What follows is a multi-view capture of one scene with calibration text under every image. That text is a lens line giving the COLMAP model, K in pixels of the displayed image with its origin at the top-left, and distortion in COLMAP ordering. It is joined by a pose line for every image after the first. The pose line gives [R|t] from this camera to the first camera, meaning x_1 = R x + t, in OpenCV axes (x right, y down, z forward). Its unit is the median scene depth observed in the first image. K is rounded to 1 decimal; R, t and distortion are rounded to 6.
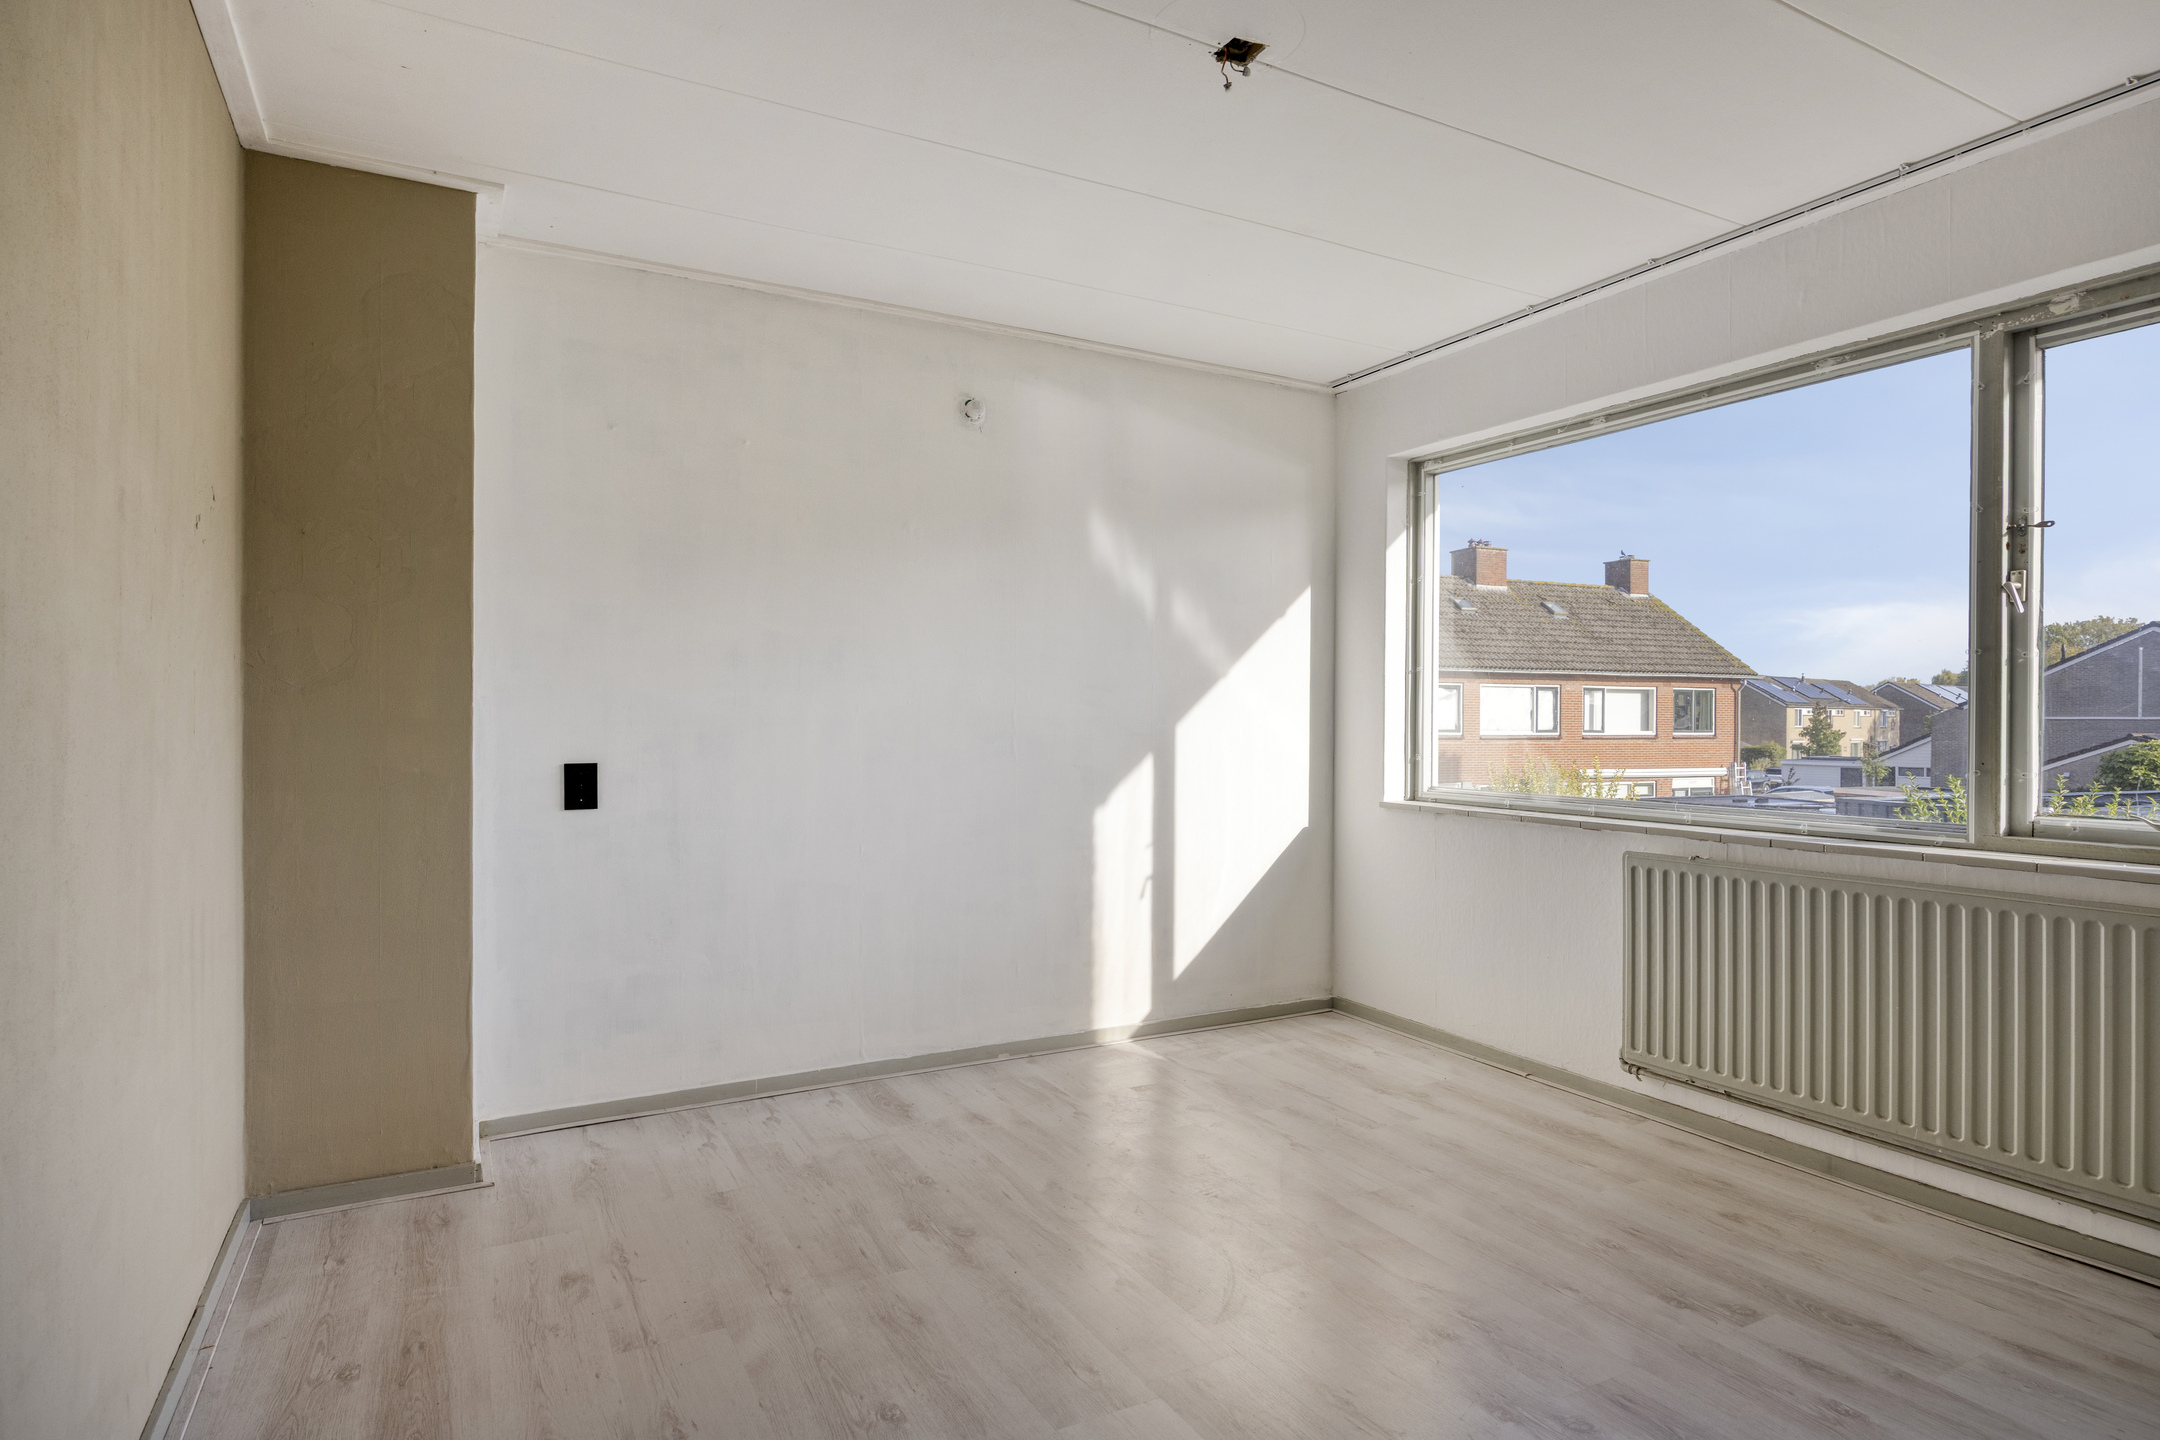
lens RADIAL K [[1195.9, 0, 1074.5], [0, 1195.9, 715.3], [0, 0, 1]] dist [-0.002312, -0.000050]
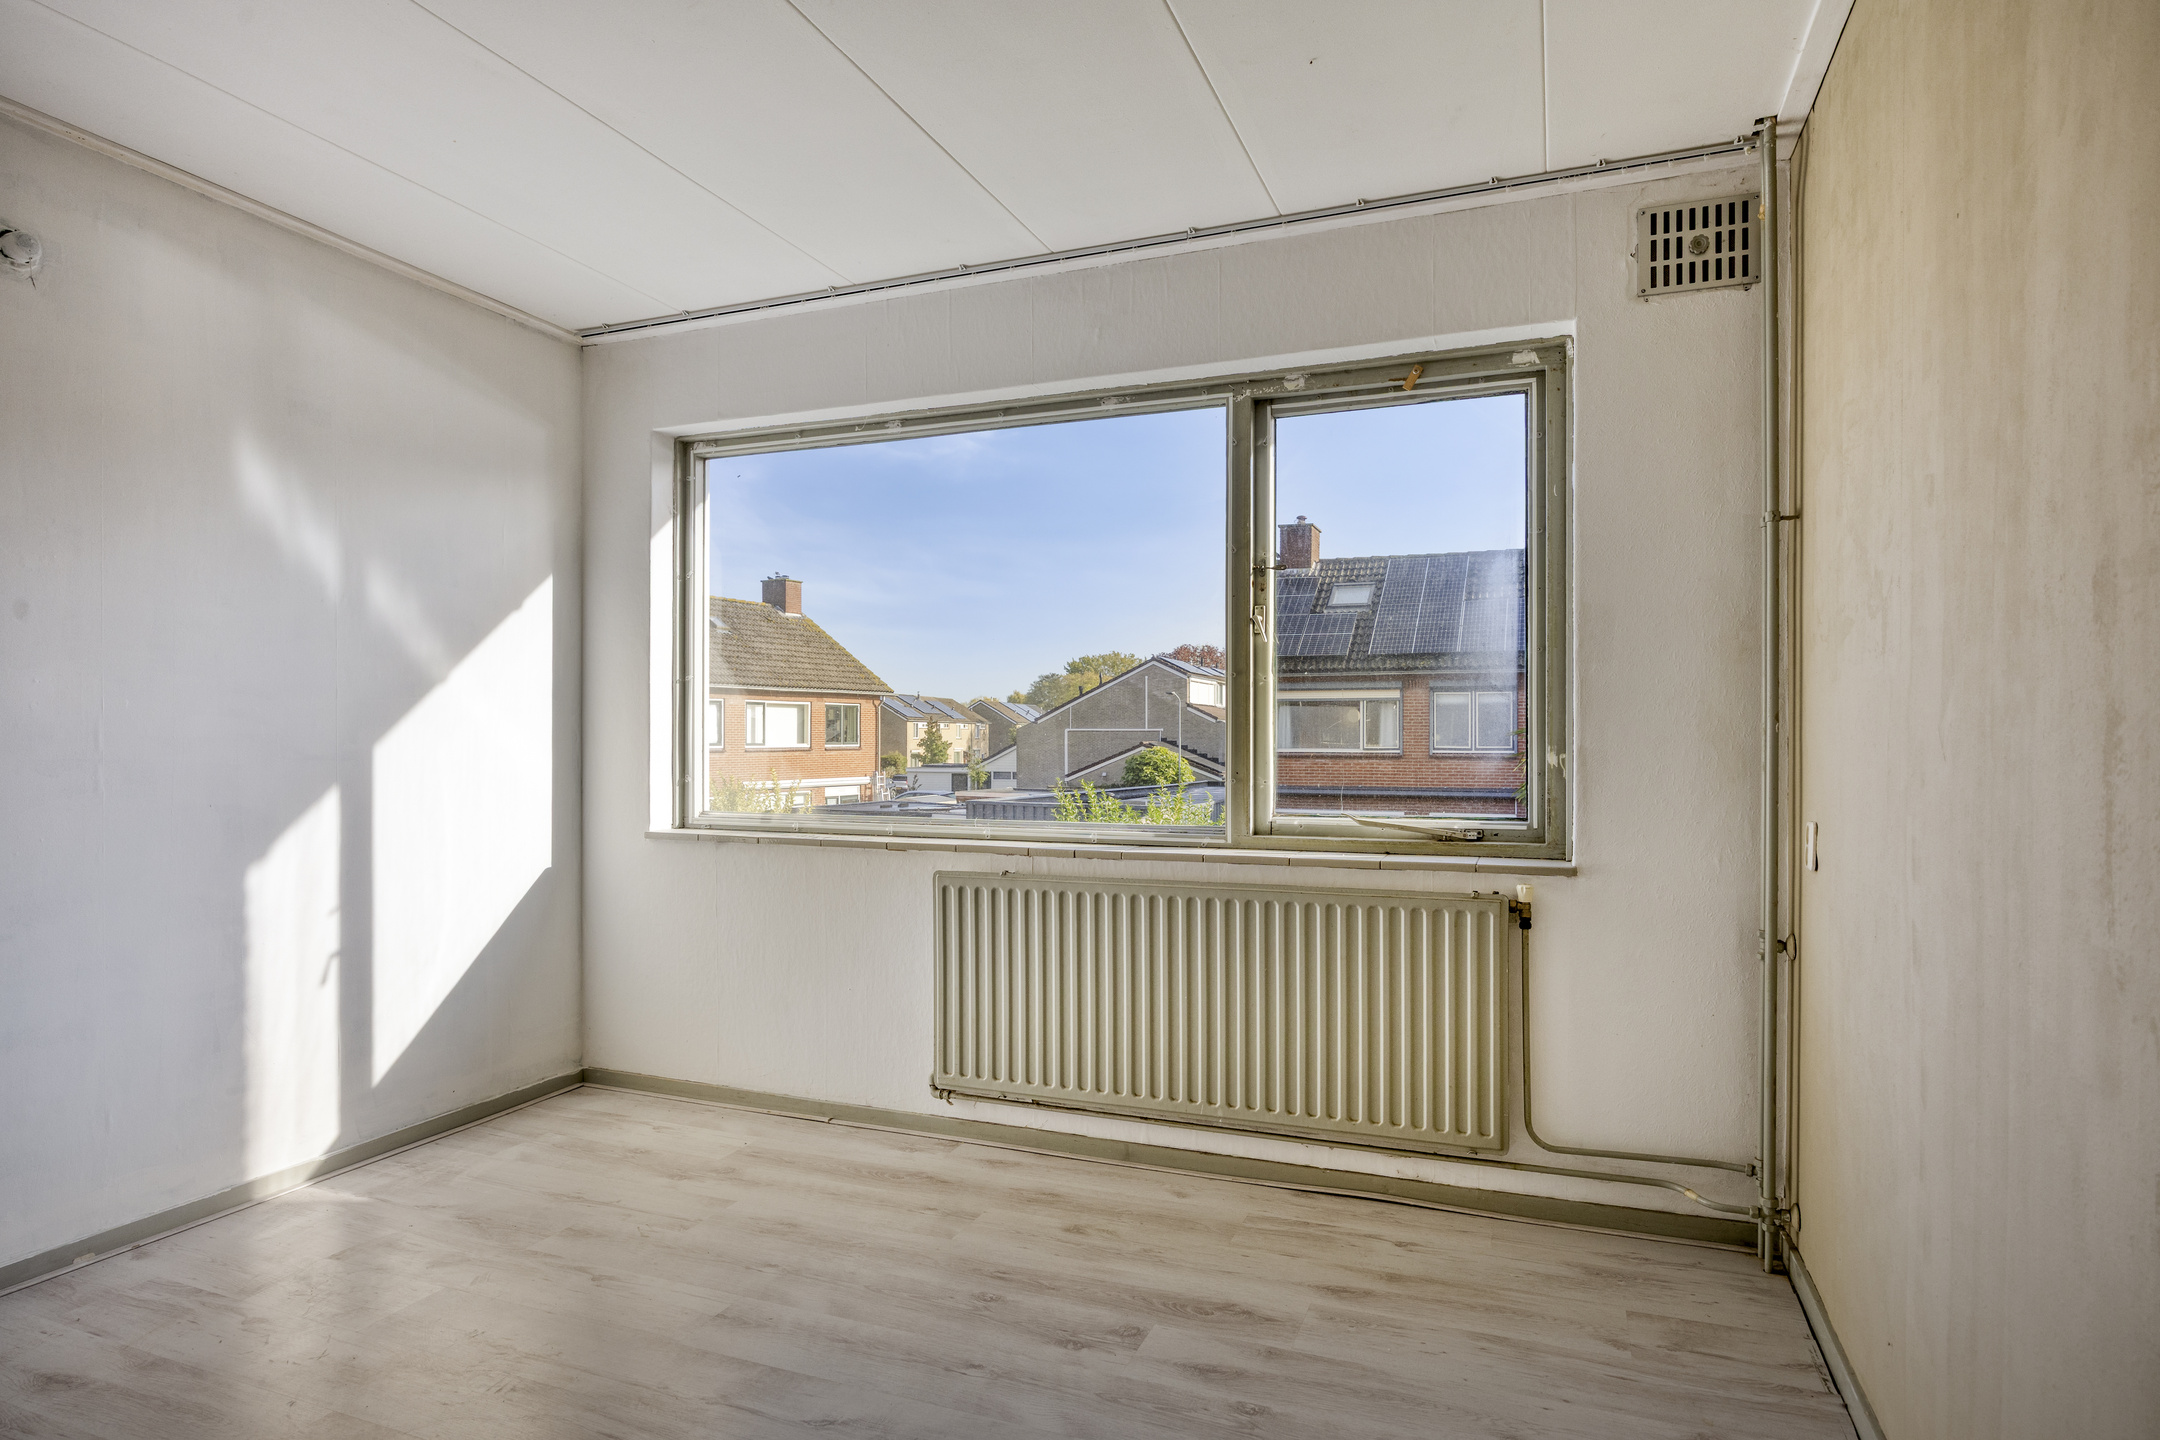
lens RADIAL K [[1195.9, 0, 1090.0], [0, 1195.9, 734.9], [0, 0, 1]] dist [-0.002312, -0.000050]
pose [[0.761376, -0.005182, 0.648290, -0.064383], [0.001667, 0.999980, 0.006035, -0.002277], [-0.648309, -0.003515, 0.761370, 0.160643]]
